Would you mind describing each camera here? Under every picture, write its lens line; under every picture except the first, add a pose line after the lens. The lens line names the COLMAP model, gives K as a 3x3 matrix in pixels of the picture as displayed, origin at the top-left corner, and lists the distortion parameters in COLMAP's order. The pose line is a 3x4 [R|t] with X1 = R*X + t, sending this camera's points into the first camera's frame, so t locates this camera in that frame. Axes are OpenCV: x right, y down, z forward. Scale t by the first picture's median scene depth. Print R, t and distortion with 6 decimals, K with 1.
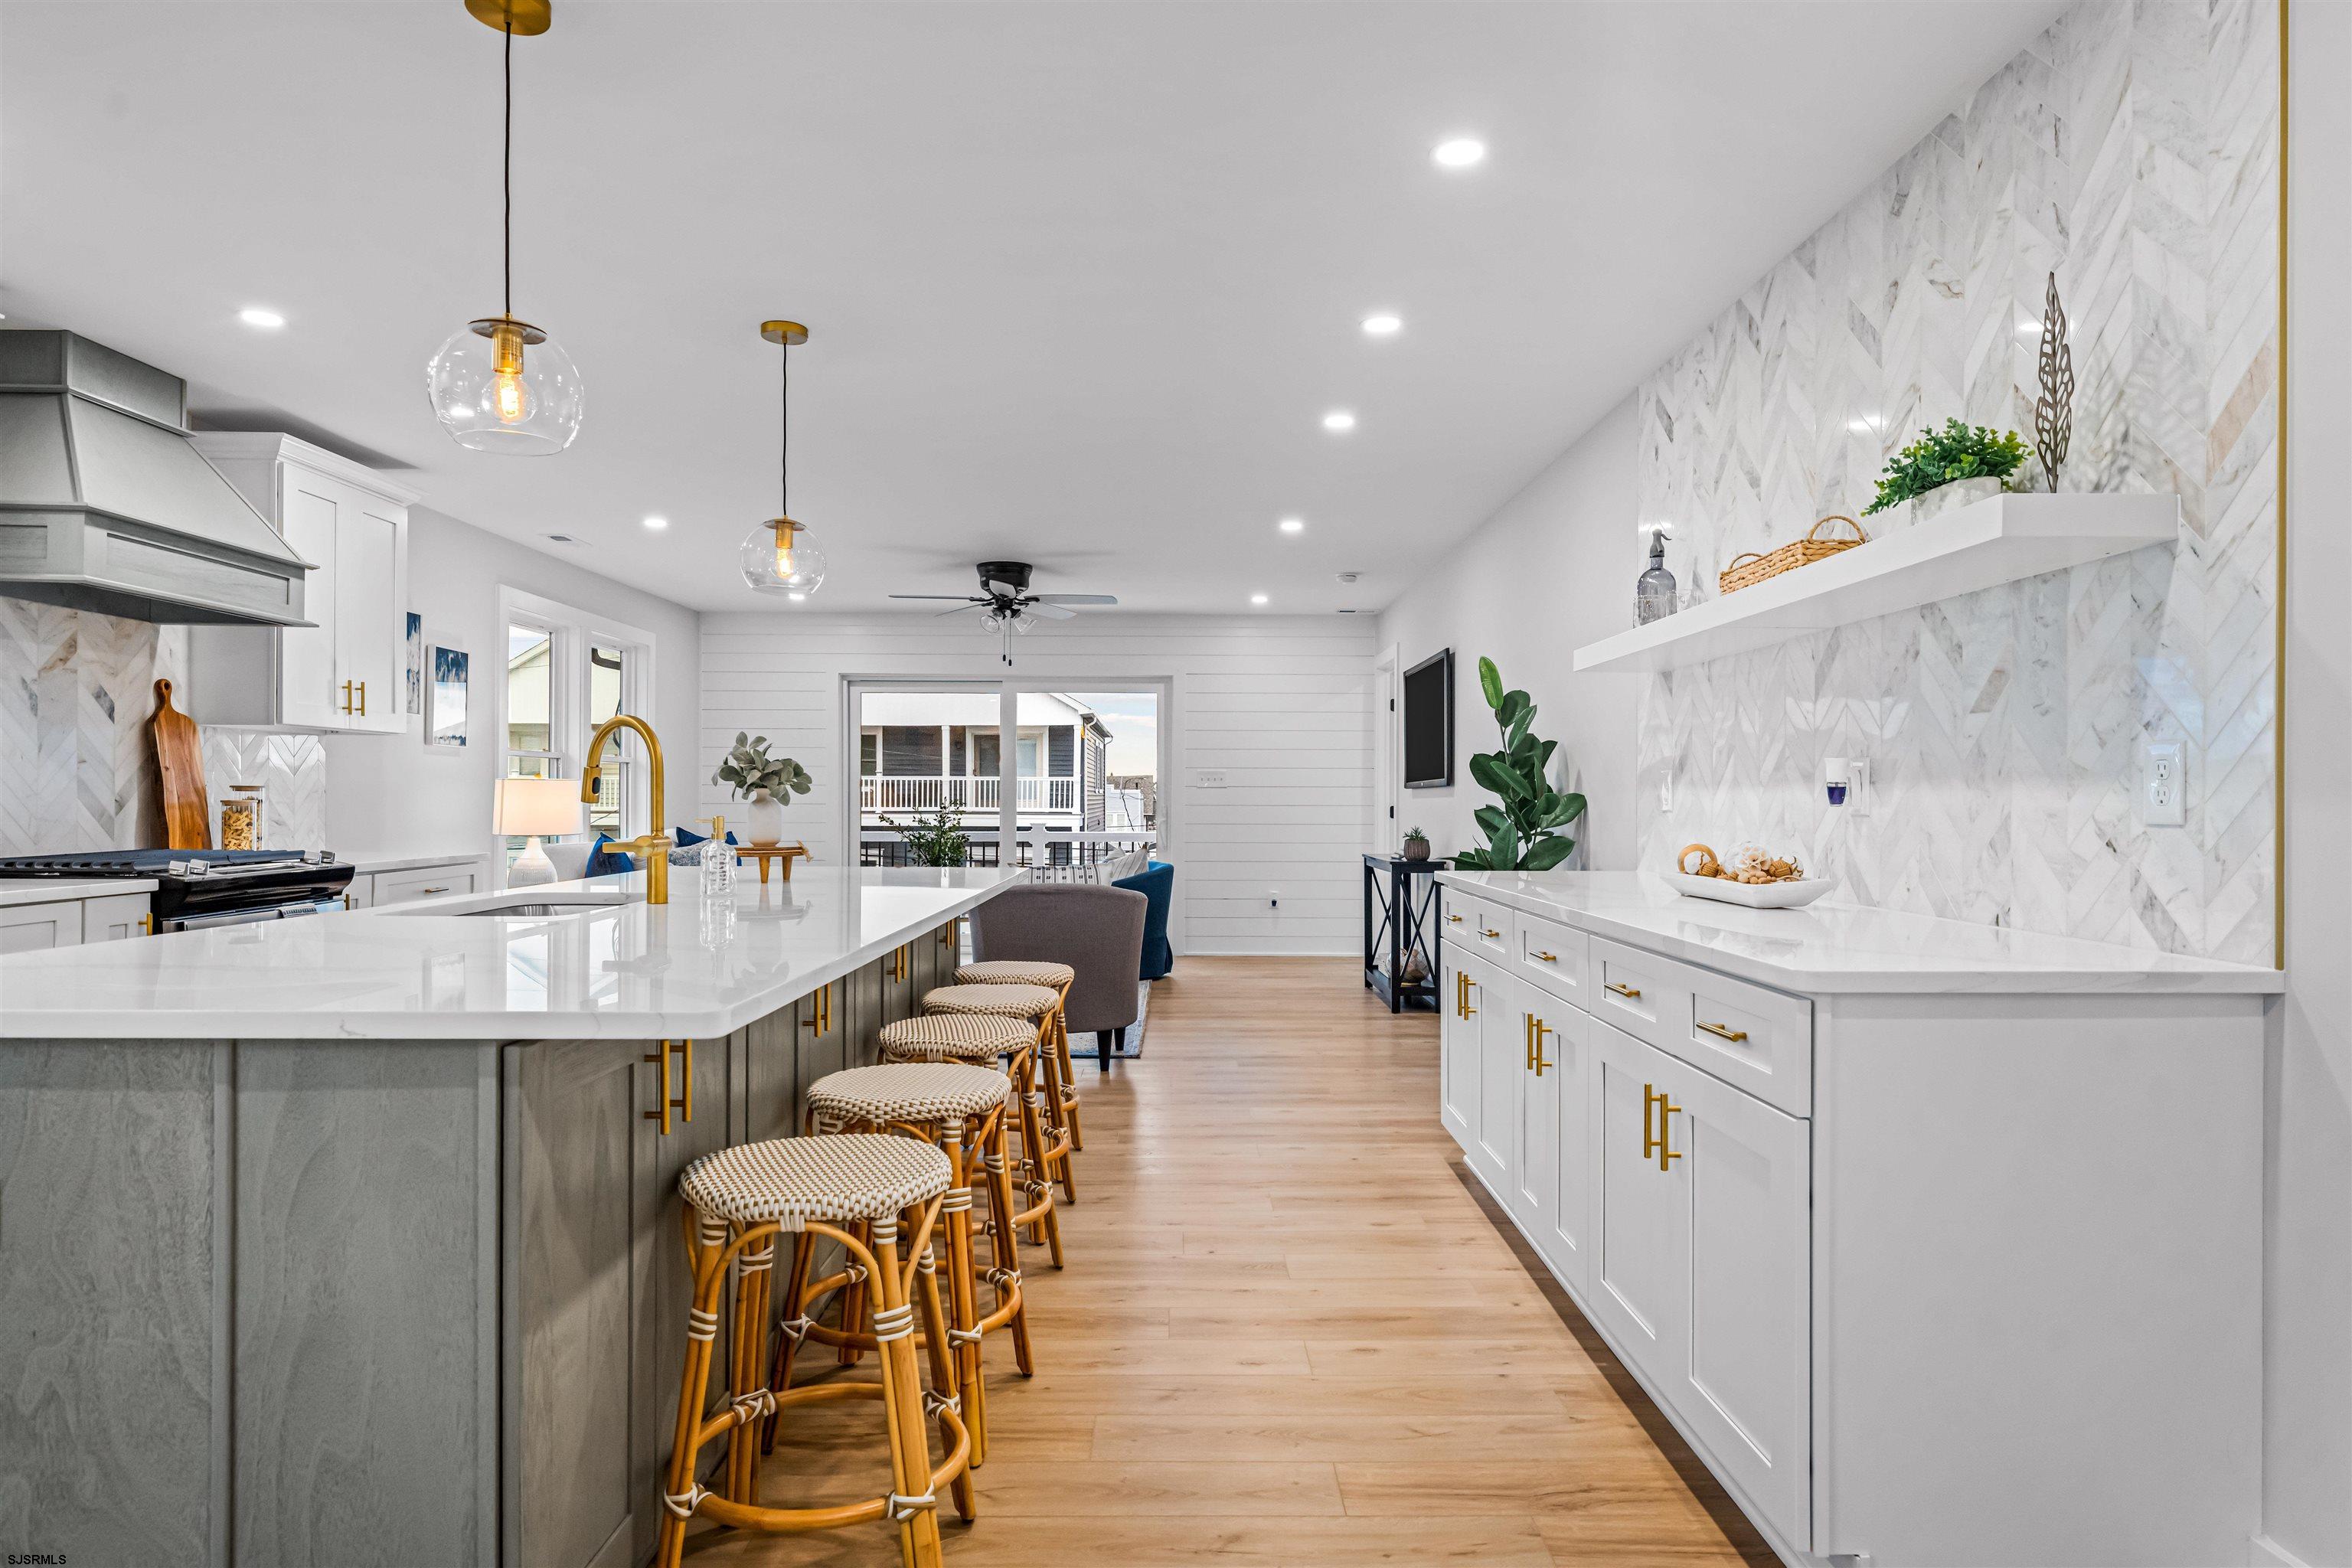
lens RADIAL K [[1370.3, 0, 1183.2], [0, 1370.3, 799.0], [0, 0, 1]] dist [0.004244, -0.000949]
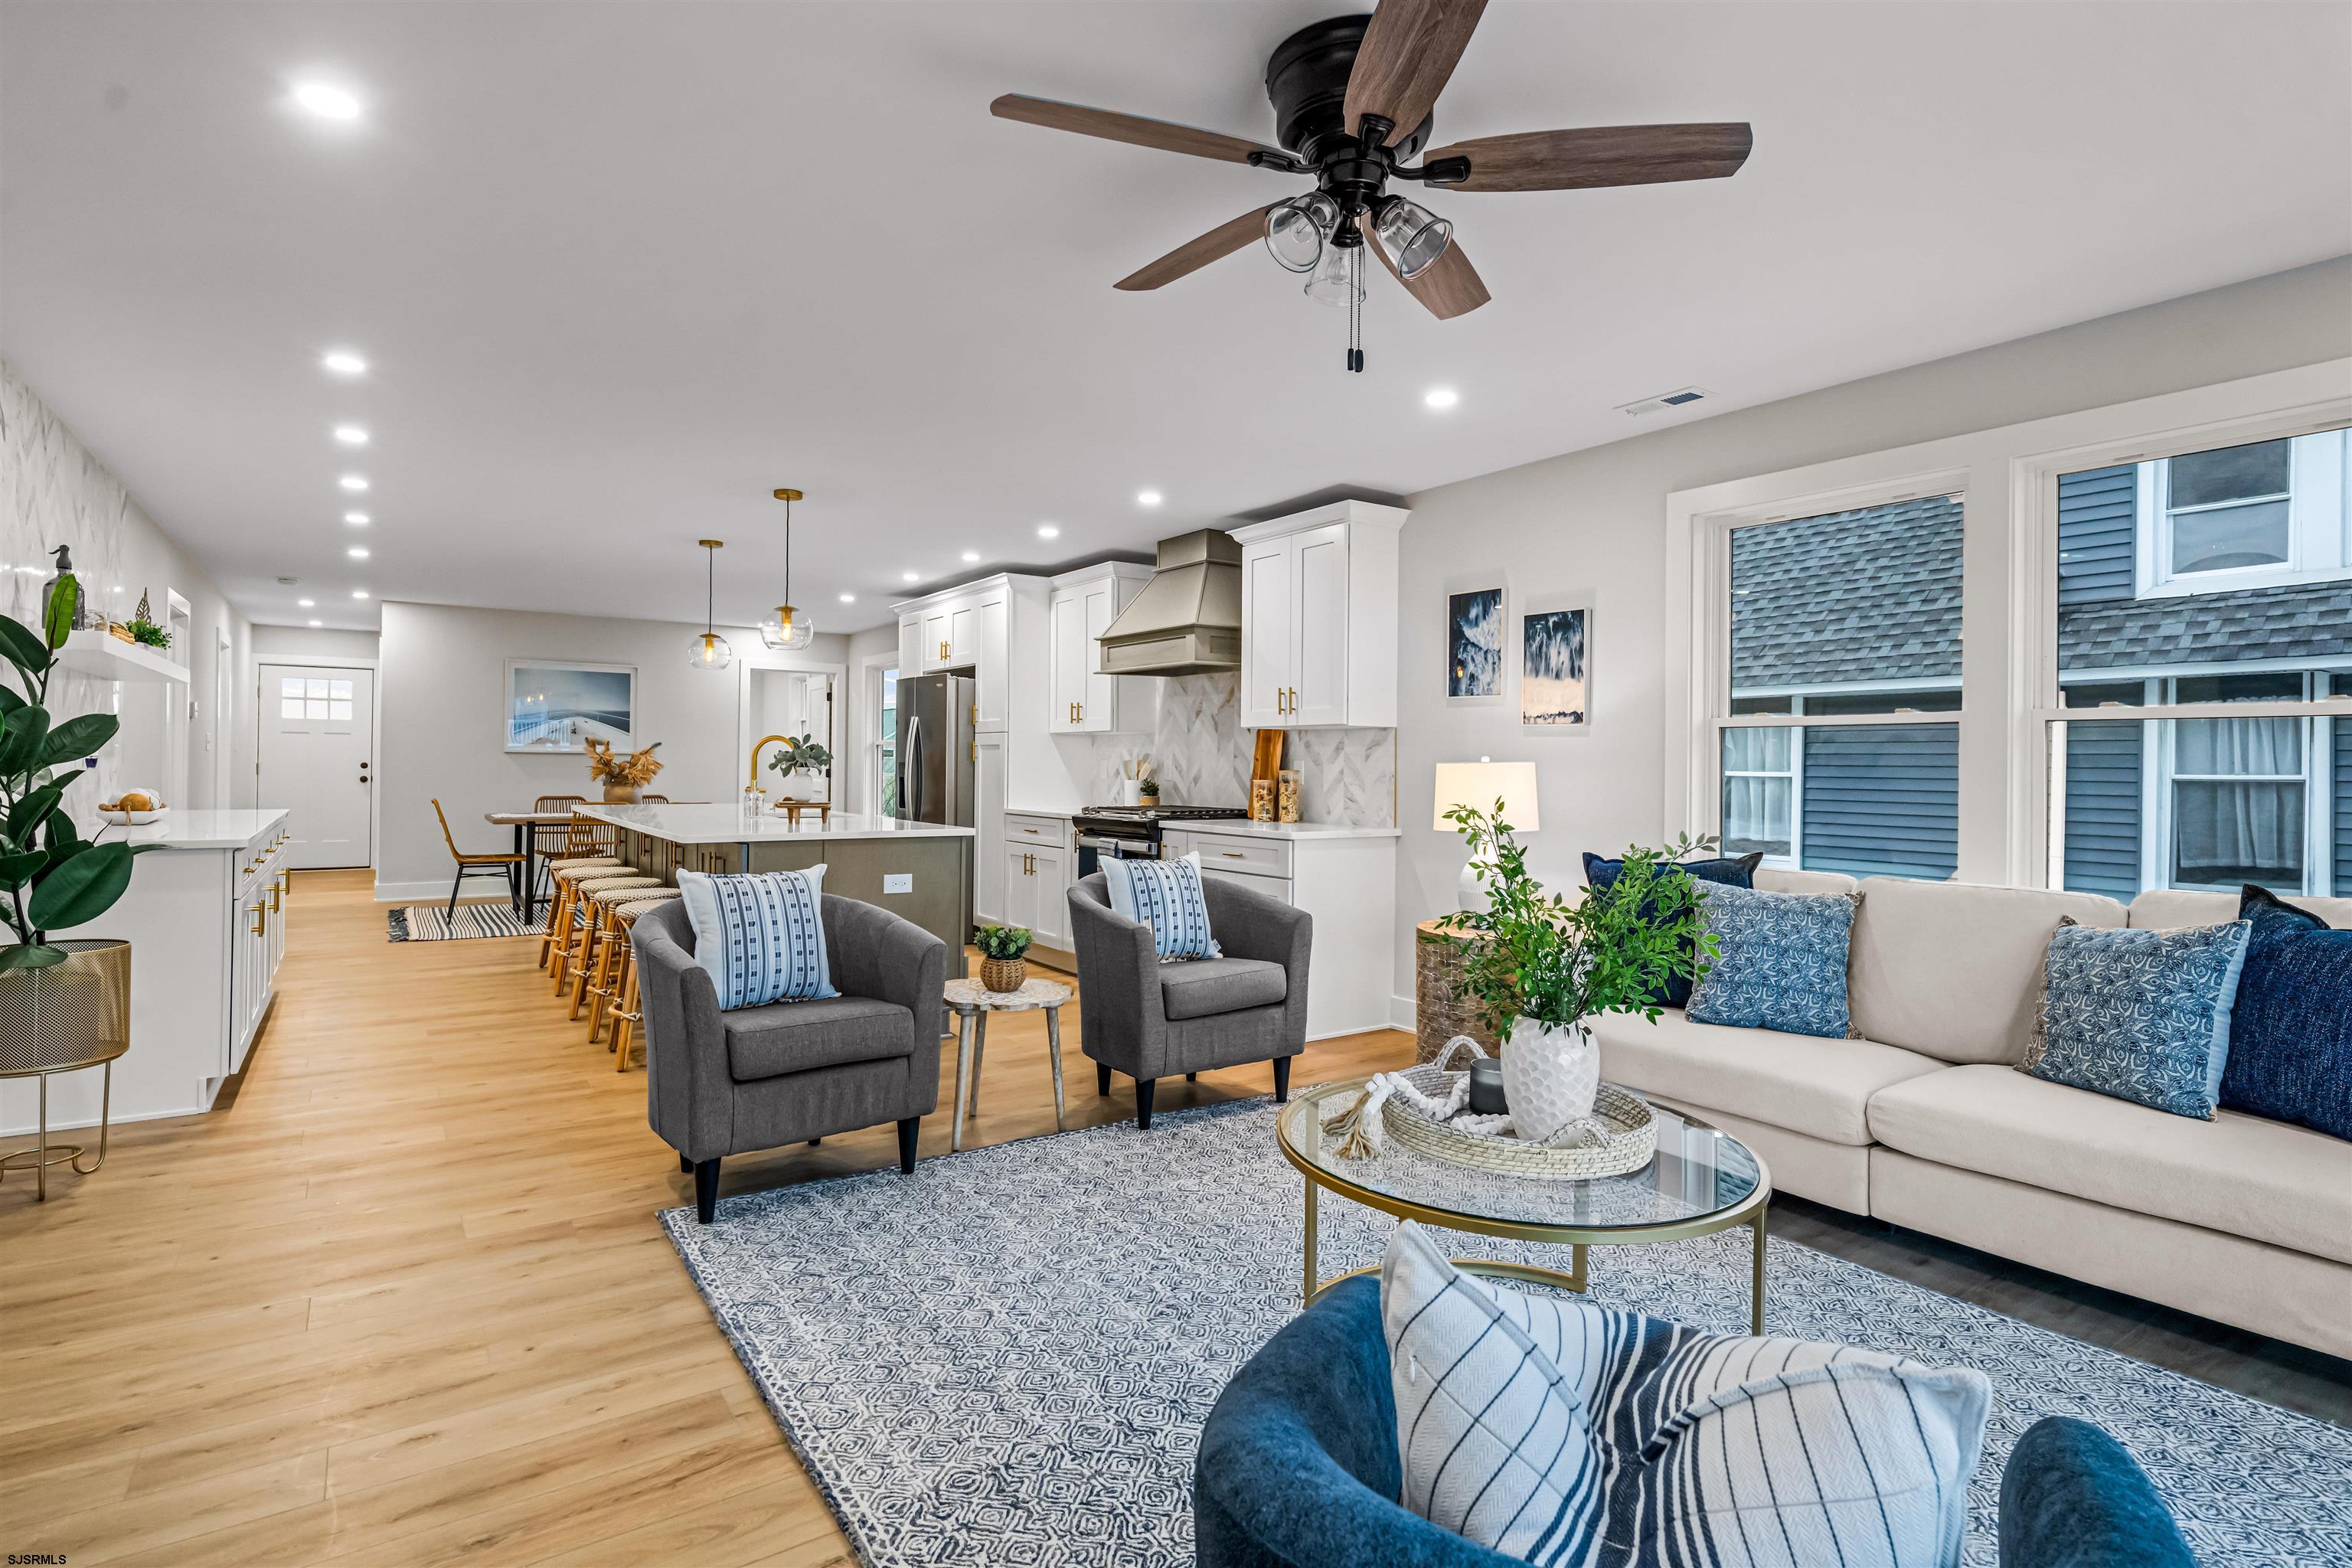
lens RADIAL K [[1164.9, 0, 1178.1], [0, 1164.9, 758.1], [0, 0, 1]] dist [0.007804, -0.000230]
pose [[-0.828492, -0.015677, -0.559781, 0.095033], [-0.014743, 0.999872, -0.006182, -0.015051], [0.559807, 0.003131, -0.828617, 2.176109]]
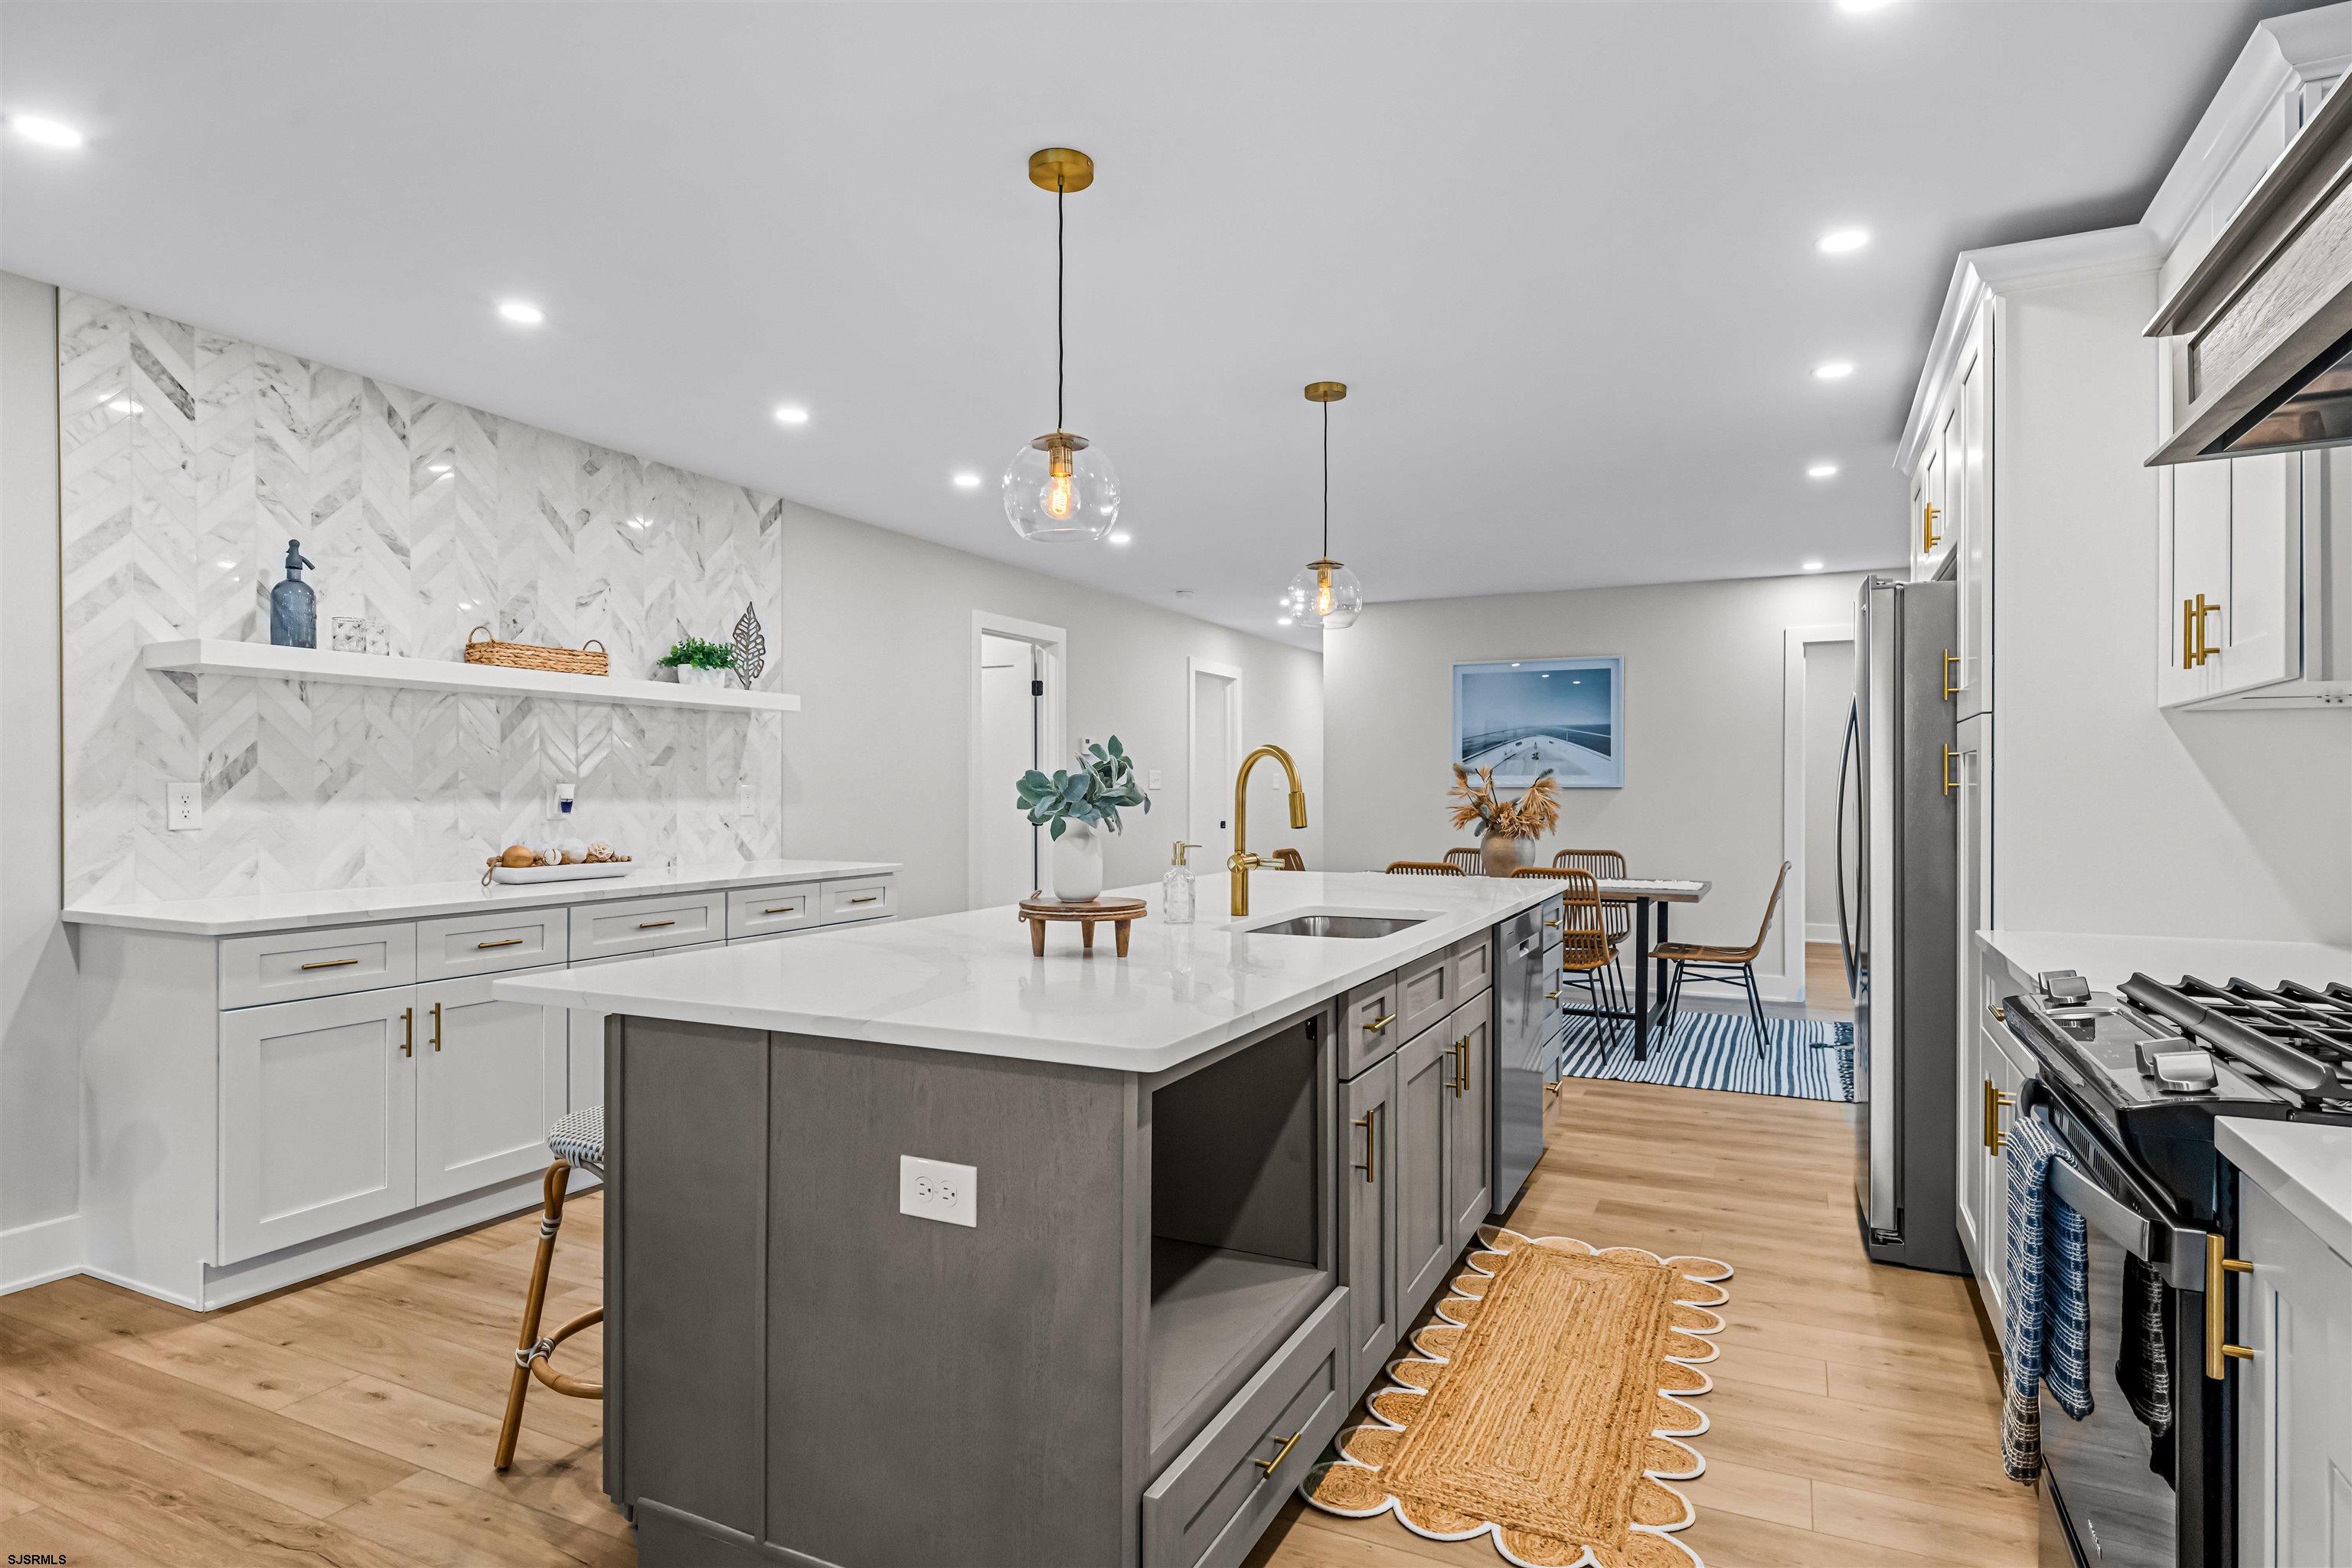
lens RADIAL K [[1255.5, 0, 1179.2], [0, 1255.5, 788.7], [0, 0, 1]] dist [0.004035, -0.000035]
pose [[-0.897884, -0.004746, 0.440206, -0.561694], [-0.004277, 0.999989, 0.002056, -0.020941], [-0.440211, -0.000037, -0.897894, 1.379090]]
